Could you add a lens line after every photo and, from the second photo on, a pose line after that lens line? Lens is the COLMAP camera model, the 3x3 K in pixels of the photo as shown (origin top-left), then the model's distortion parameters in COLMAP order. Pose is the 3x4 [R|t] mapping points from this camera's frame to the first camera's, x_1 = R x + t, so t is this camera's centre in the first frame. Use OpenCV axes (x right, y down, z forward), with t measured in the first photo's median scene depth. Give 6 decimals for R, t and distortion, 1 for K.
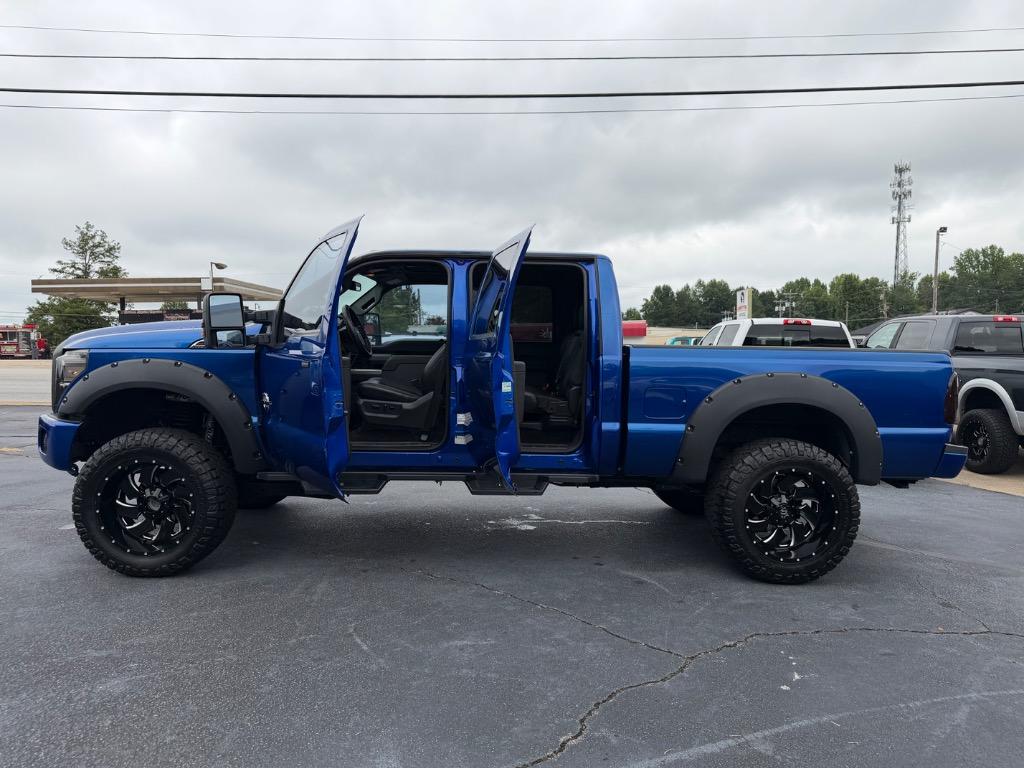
lens RADIAL K [[714.9, 0, 508.7], [0, 714.9, 391.8], [0, 0, 1]] dist [0.019895, -0.029653]
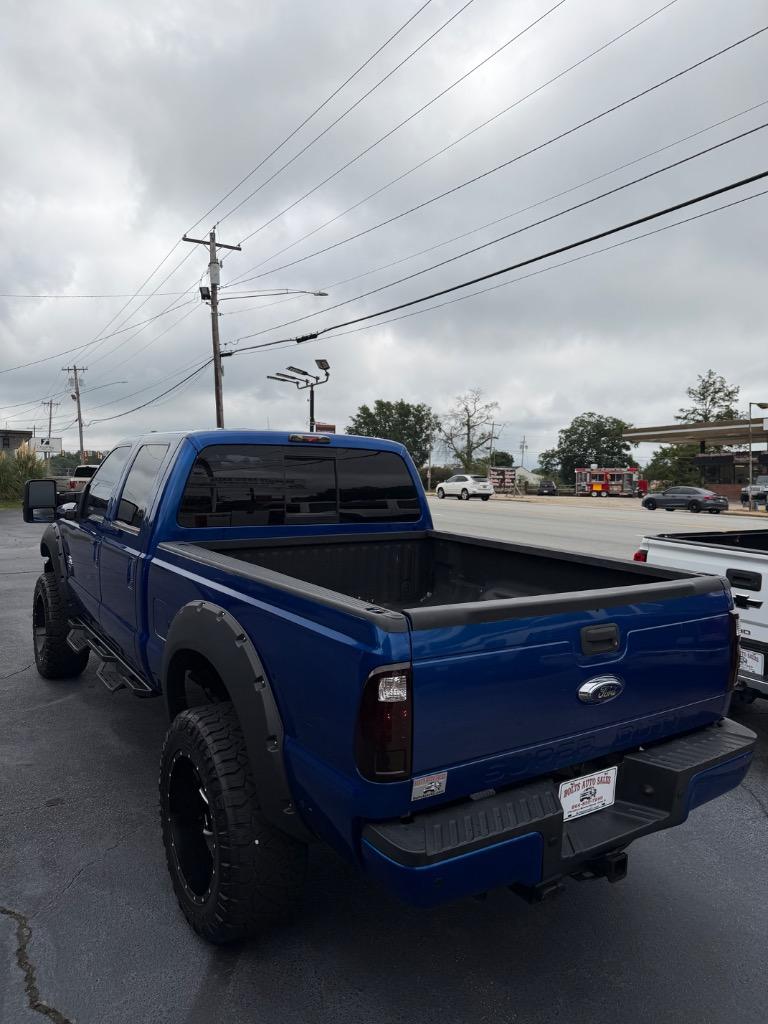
lens RADIAL K [[714.9, 0, 385.1], [0, 714.9, 522.4], [0, 0, 1]] dist [0.019895, -0.029653]
pose [[0.515053, 0.055977, -0.855328, 0.088898], [-0.065117, 0.997537, 0.026073, -0.007360], [0.854681, 0.042268, 0.517430, 0.046362]]
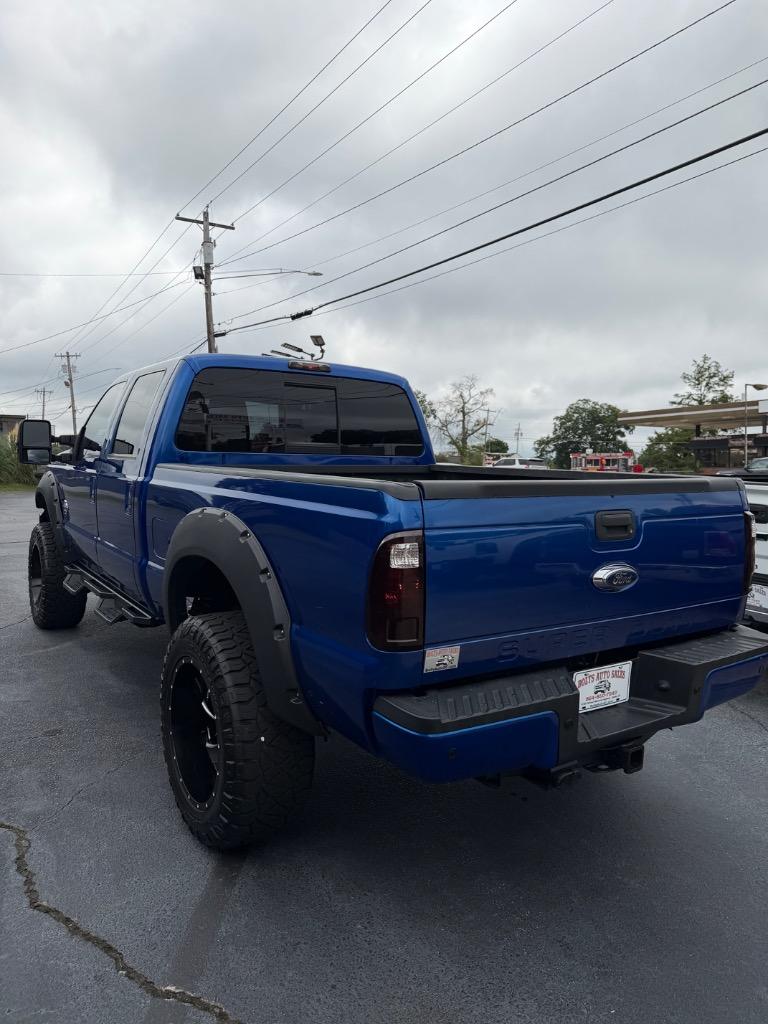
lens RADIAL K [[714.9, 0, 383.3], [0, 714.9, 520.1], [0, 0, 1]] dist [0.019895, -0.029653]
pose [[0.519353, 0.062287, -0.852287, 0.087862], [-0.060483, 0.997518, 0.036045, -0.001796], [0.852417, 0.032829, 0.521831, 0.046580]]
